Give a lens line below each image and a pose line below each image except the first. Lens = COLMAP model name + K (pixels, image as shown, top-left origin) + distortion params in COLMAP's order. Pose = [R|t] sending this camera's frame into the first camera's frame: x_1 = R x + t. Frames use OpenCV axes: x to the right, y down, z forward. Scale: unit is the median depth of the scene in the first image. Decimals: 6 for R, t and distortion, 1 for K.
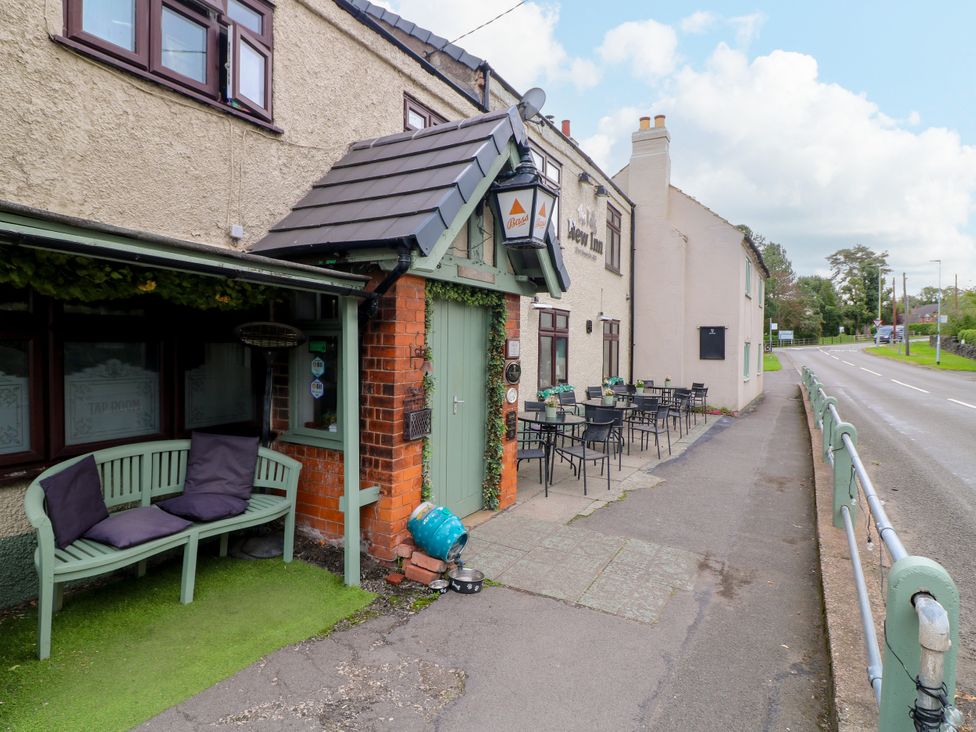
lens RADIAL K [[534.3, 0, 487.0], [0, 534.3, 357.0], [0, 0, 1]] dist [0.001399, 0.000061]
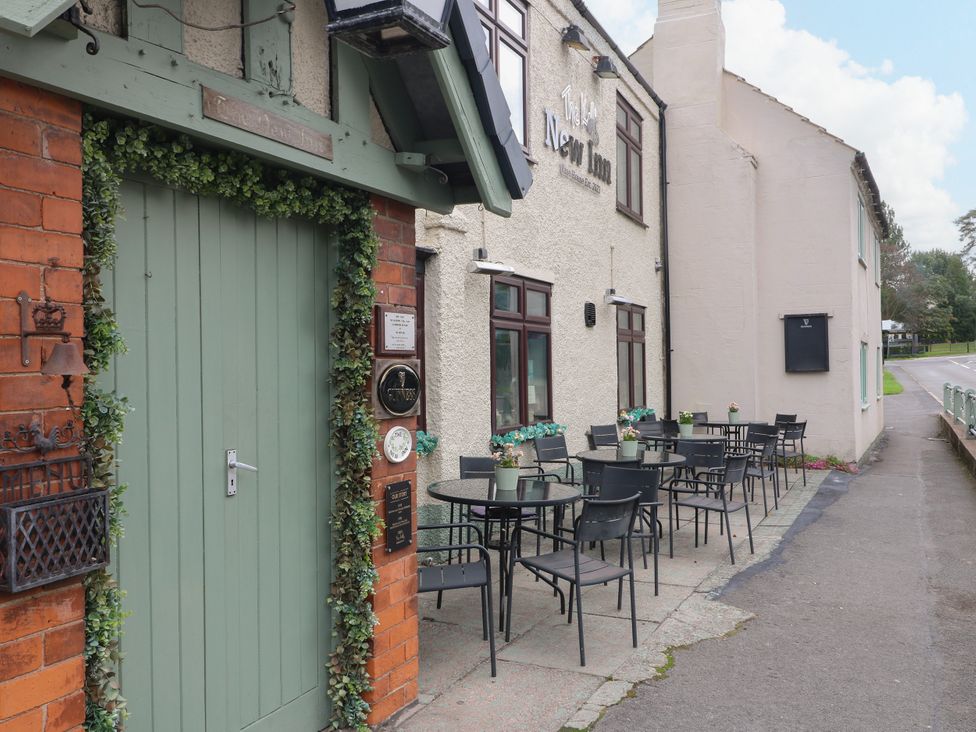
lens RADIAL K [[842.3, 0, 488.5], [0, 842.3, 369.4], [0, 0, 1]] dist [-0.000502, 0.006952]
pose [[0.997927, -0.025677, 0.059017, 0.035051], [0.026936, 0.999424, -0.020646, 0.012847], [-0.058453, 0.022193, 0.998043, 0.148552]]
